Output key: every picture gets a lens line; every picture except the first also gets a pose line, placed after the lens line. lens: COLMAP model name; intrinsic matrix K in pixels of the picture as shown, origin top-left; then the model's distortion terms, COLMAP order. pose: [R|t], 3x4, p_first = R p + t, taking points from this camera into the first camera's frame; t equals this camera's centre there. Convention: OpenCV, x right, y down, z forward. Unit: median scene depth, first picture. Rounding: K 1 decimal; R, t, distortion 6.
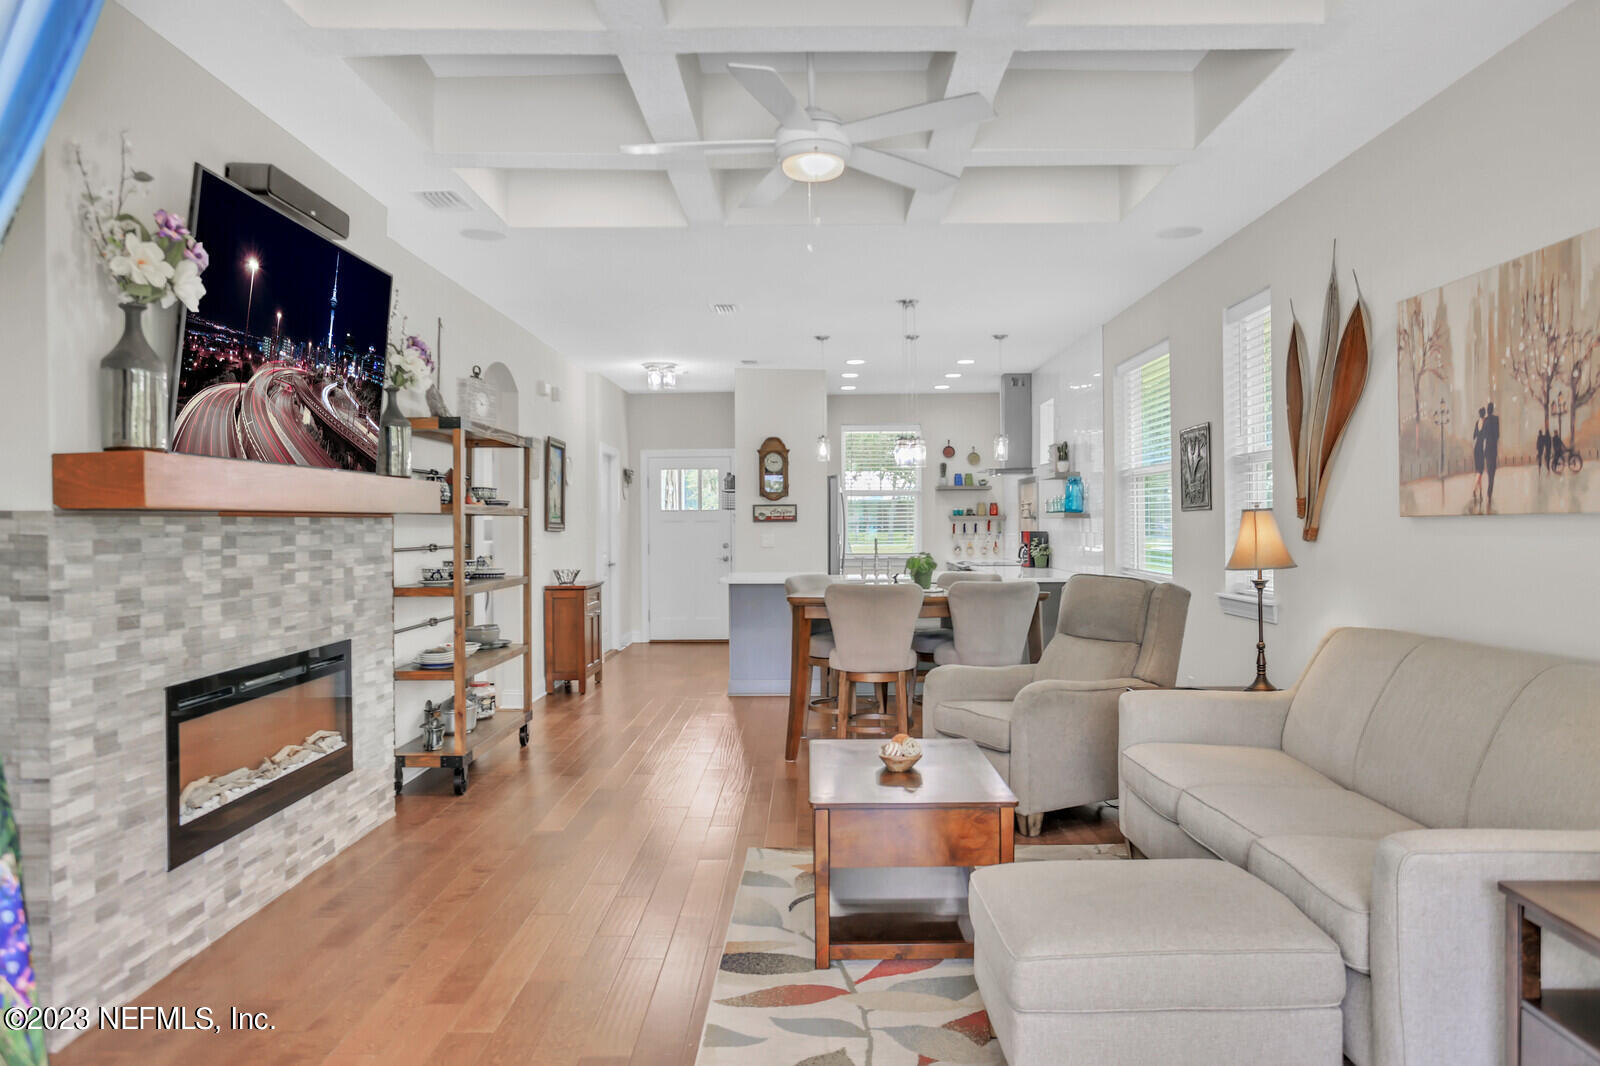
lens RADIAL K [[1079.0, 0, 798.3], [0, 1079.0, 514.7], [0, 0, 1]] dist [-0.046239, 0.008905]
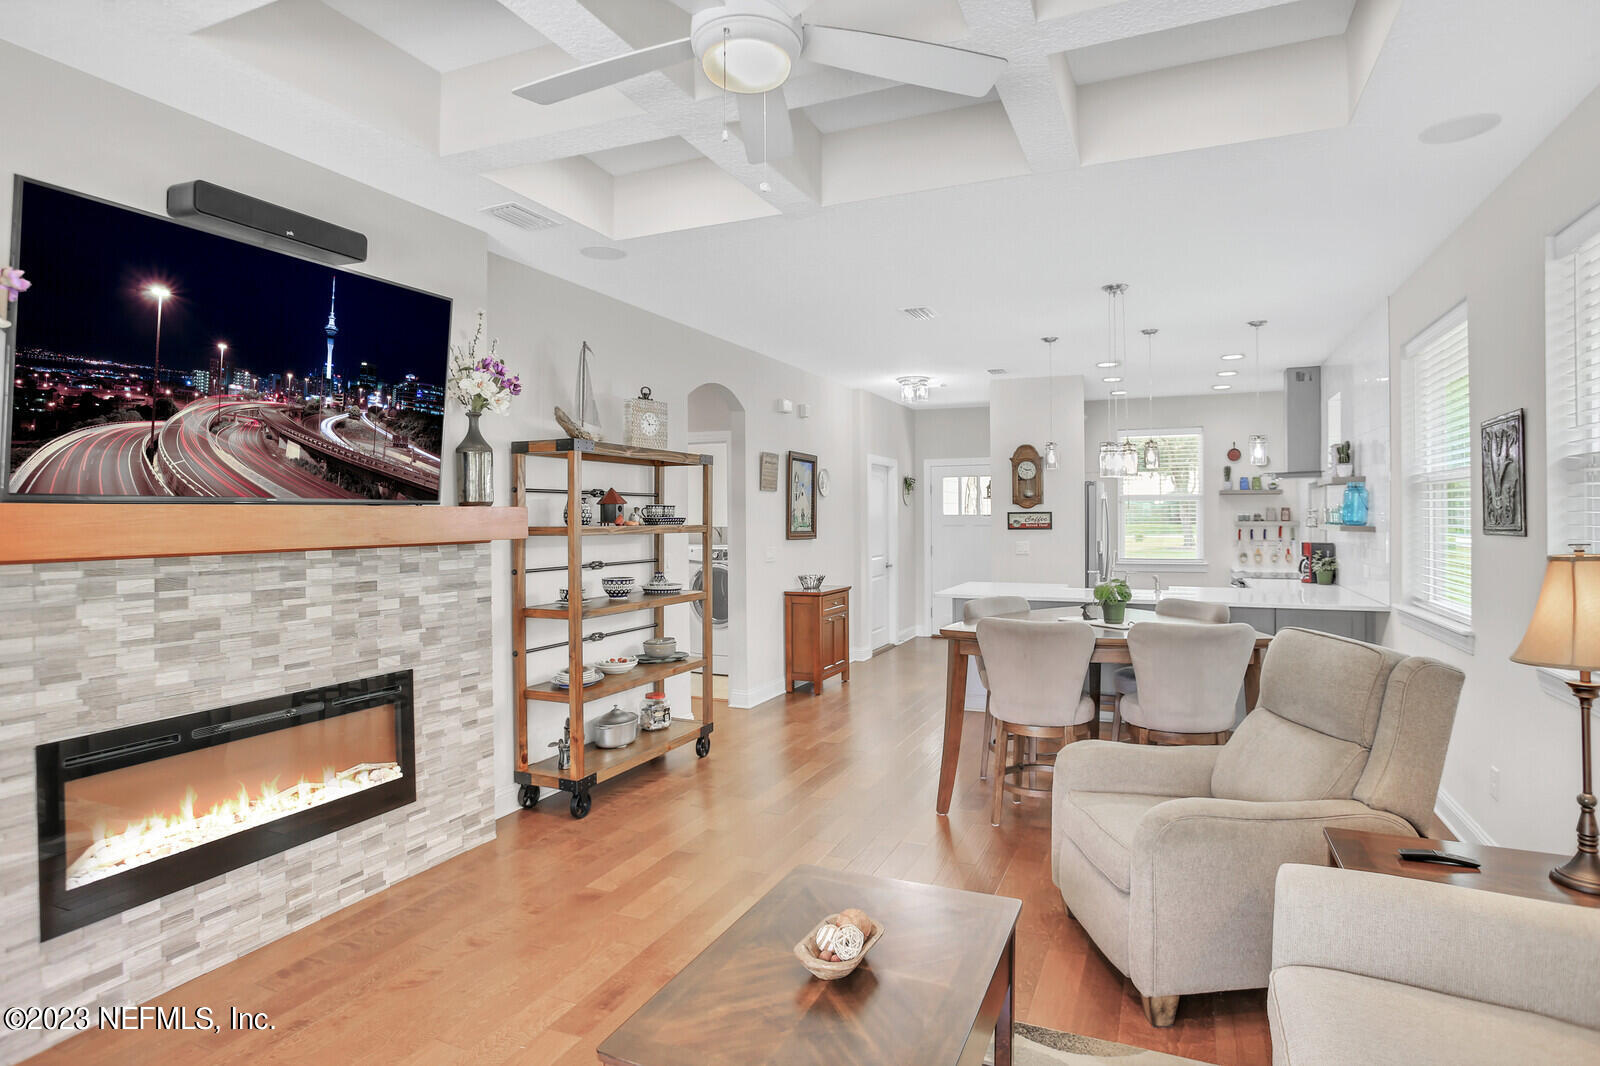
lens RADIAL K [[852.6, 0, 791.2], [0, 852.6, 510.5], [0, 0, 1]] dist [-0.058084, 0.024118]
pose [[0.913206, -0.002943, -0.407488, 0.236529], [0.004769, 0.999983, 0.003465, -0.035040], [0.407471, -0.005107, 0.913204, 0.451694]]
